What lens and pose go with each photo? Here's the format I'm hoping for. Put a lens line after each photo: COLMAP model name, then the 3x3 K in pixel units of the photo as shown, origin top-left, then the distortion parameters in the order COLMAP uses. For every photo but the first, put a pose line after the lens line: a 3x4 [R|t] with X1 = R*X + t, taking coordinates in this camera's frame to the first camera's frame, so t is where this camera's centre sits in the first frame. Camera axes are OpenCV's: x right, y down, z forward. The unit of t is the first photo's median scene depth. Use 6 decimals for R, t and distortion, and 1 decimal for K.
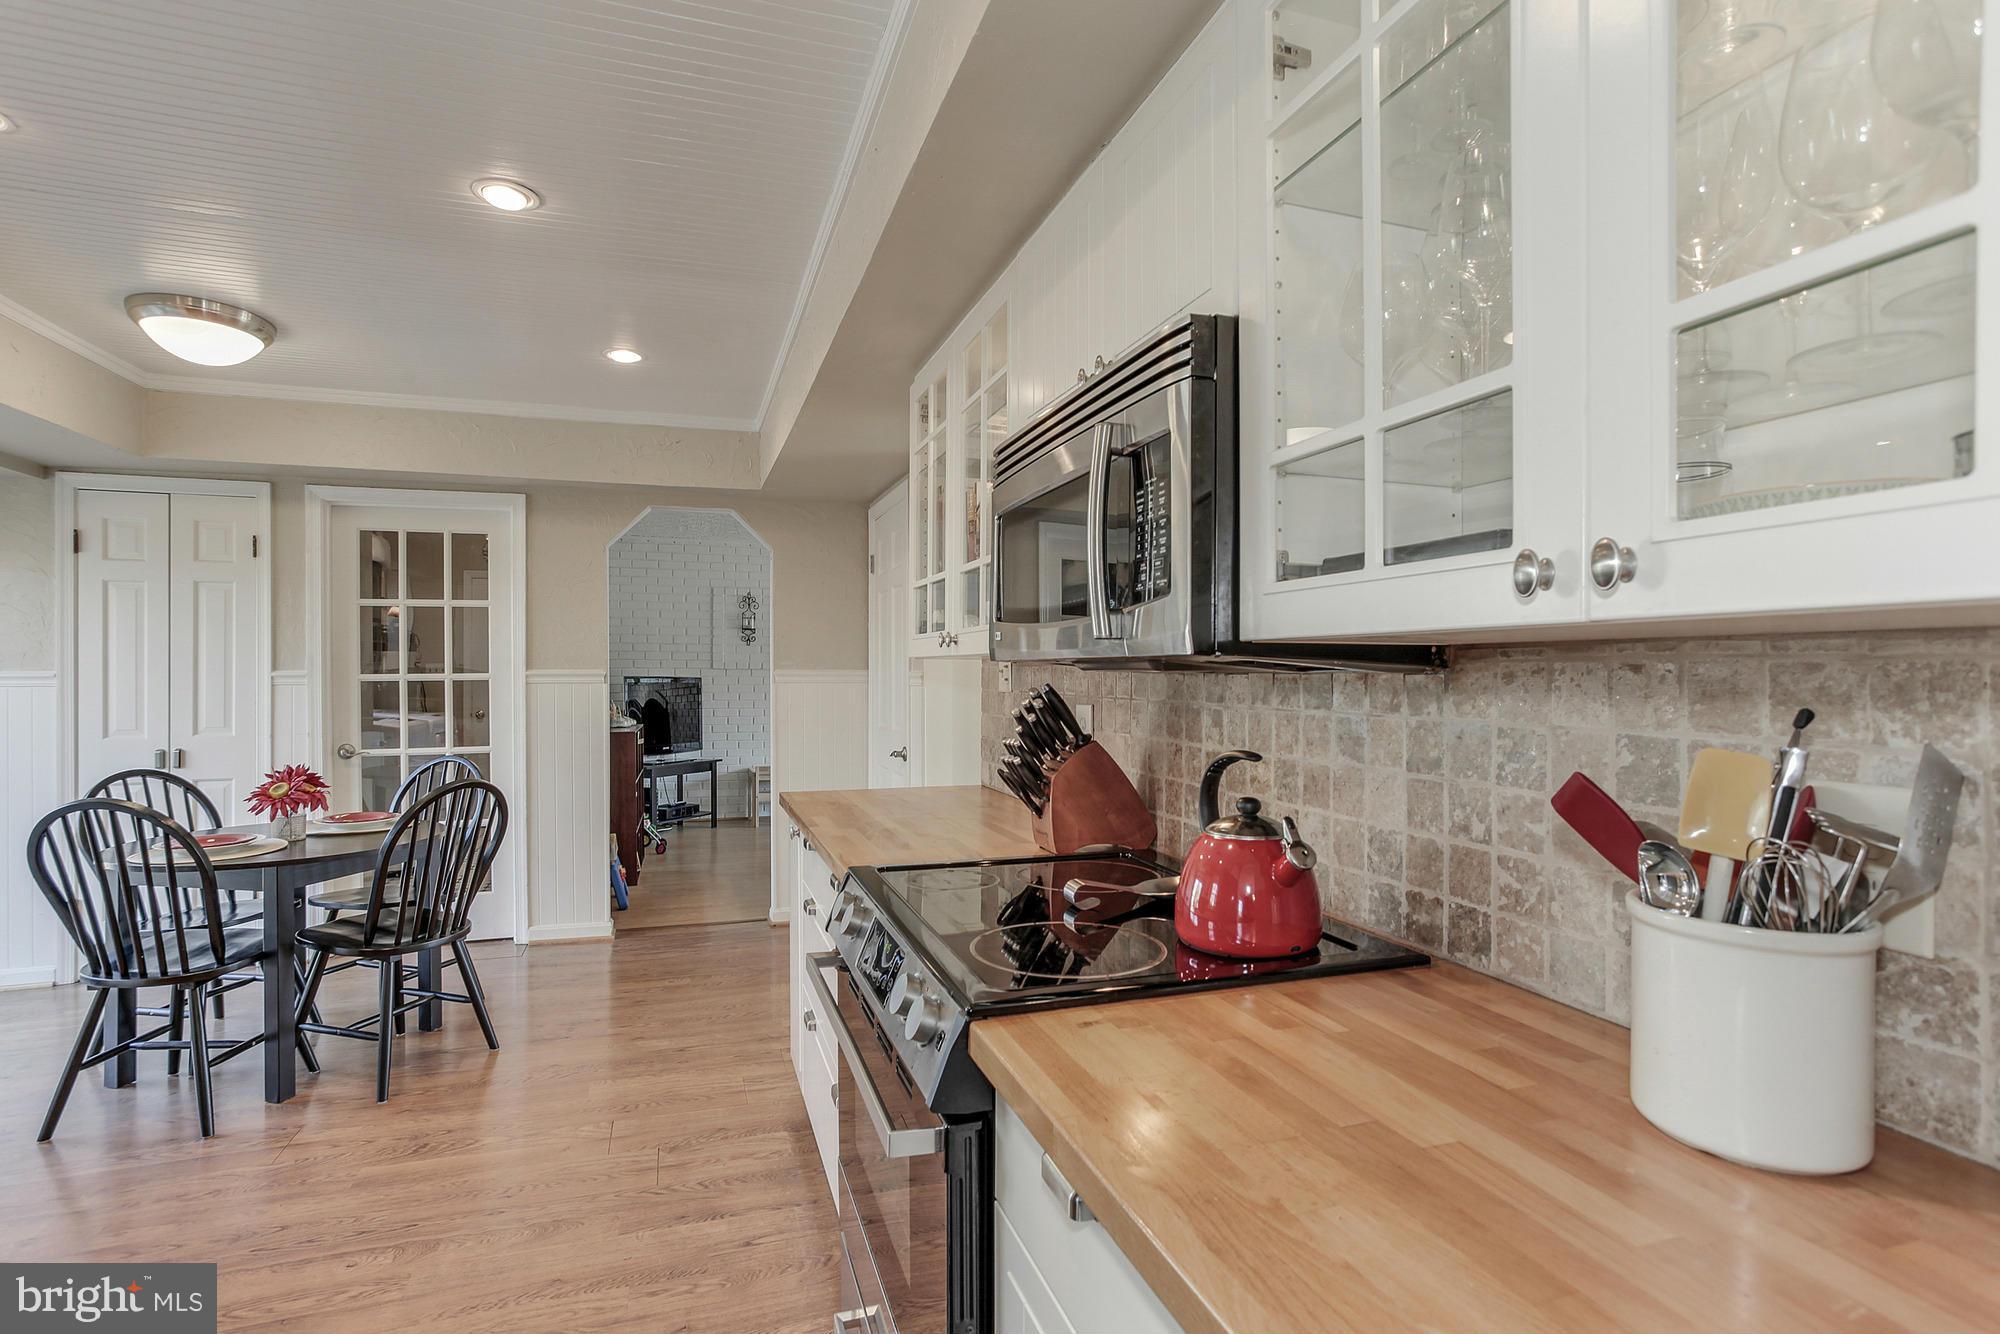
lens RADIAL K [[939.3, 0, 956.9], [0, 939.3, 672.5], [0, 0, 1]] dist [-0.000859, 0.000338]
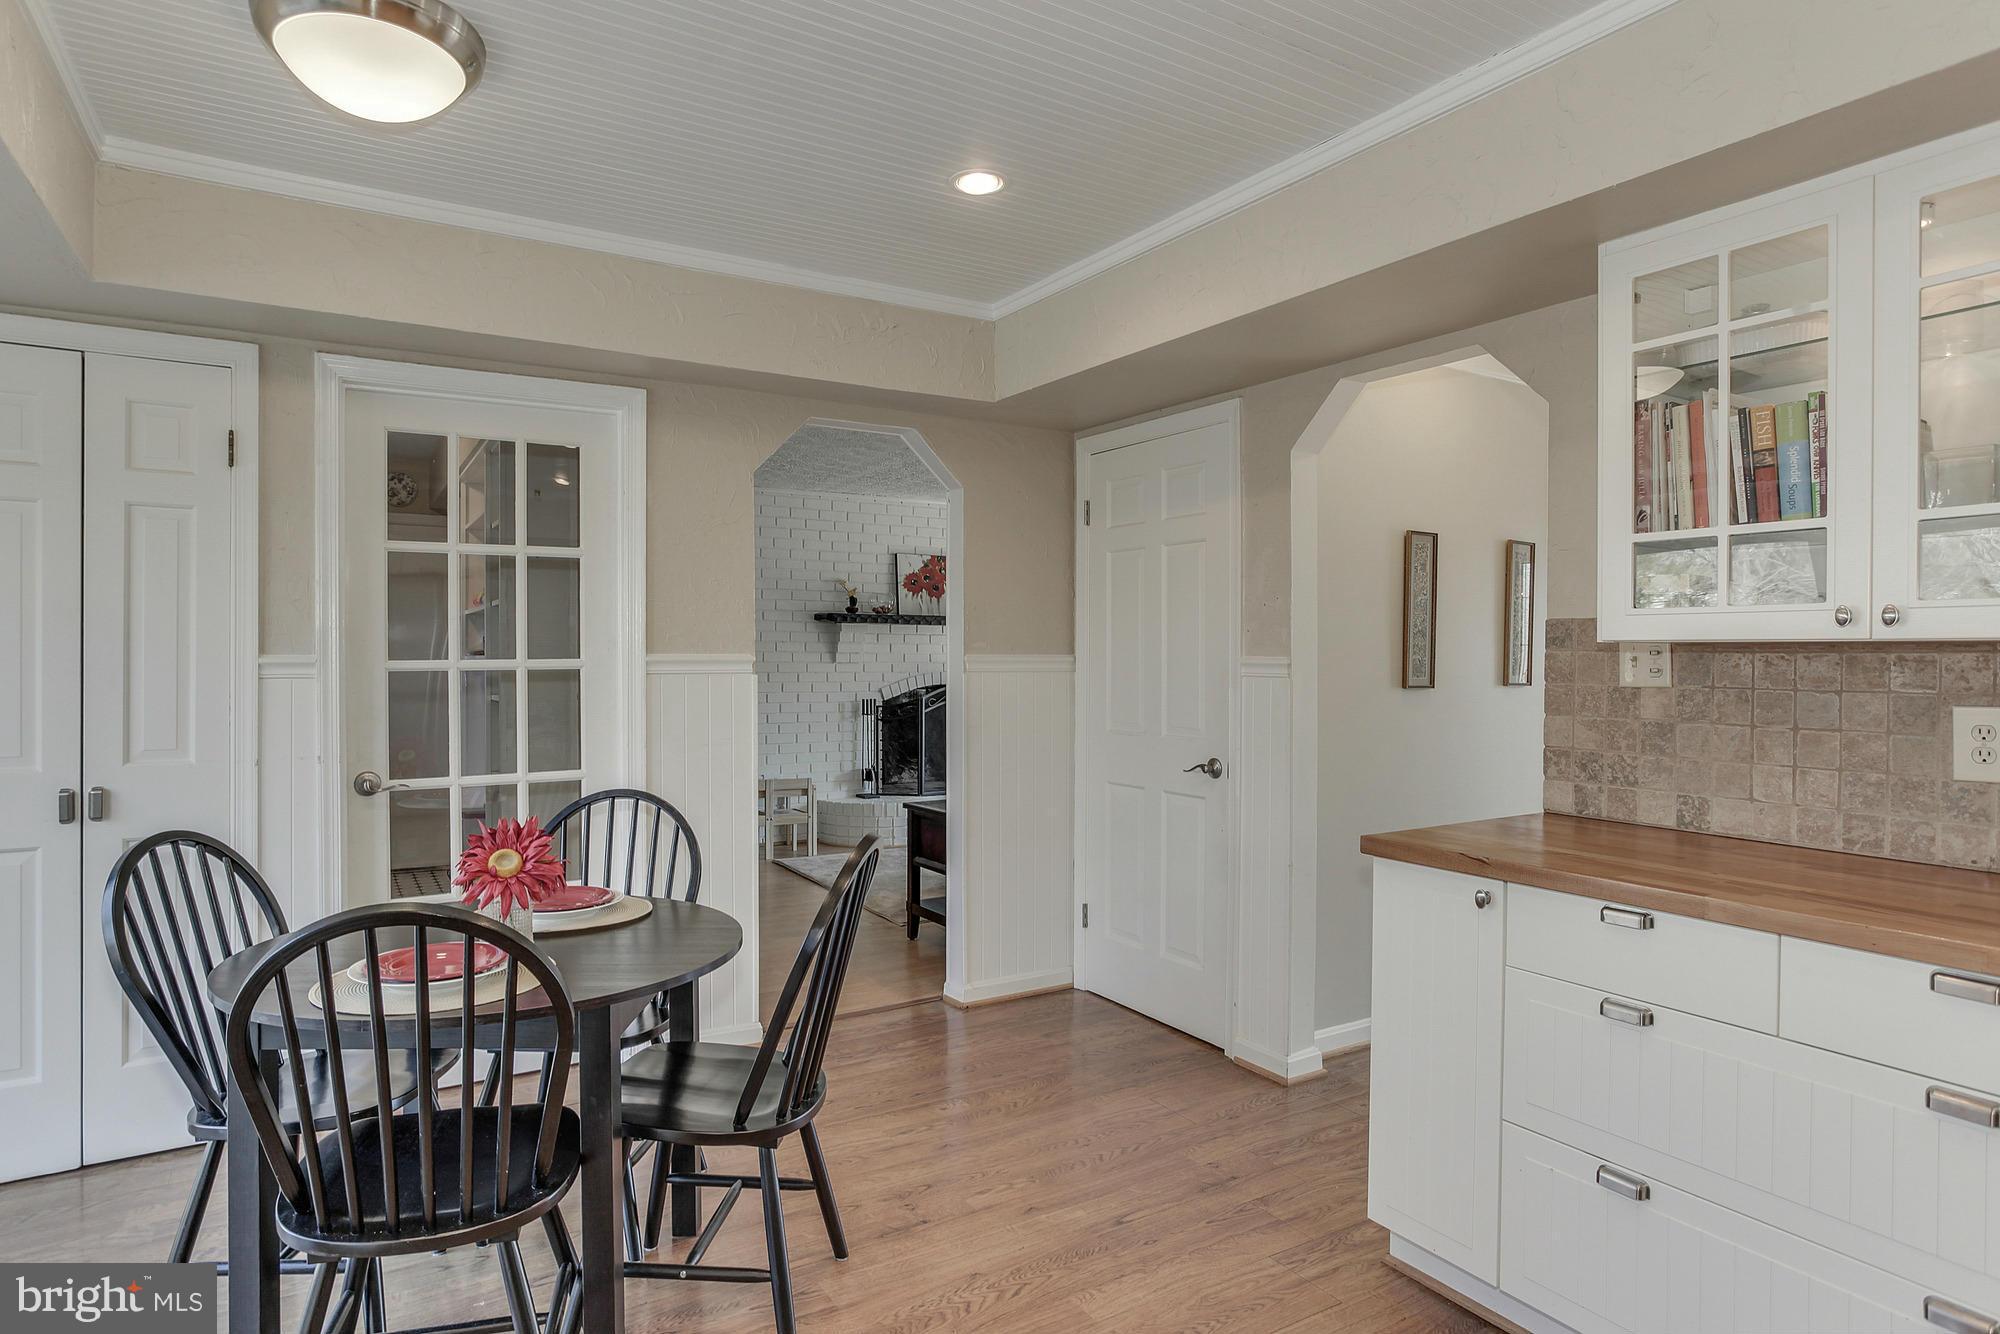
lens RADIAL K [[1076.1, 0, 939.0], [0, 1076.1, 659.7], [0, 0, 1]] dist [-0.005927, -0.000663]
pose [[0.973543, 0.000142, 0.228502, -0.430135], [-0.000374, 0.999999, 0.000973, 0.000563], [-0.228502, -0.001033, 0.973543, 0.208391]]
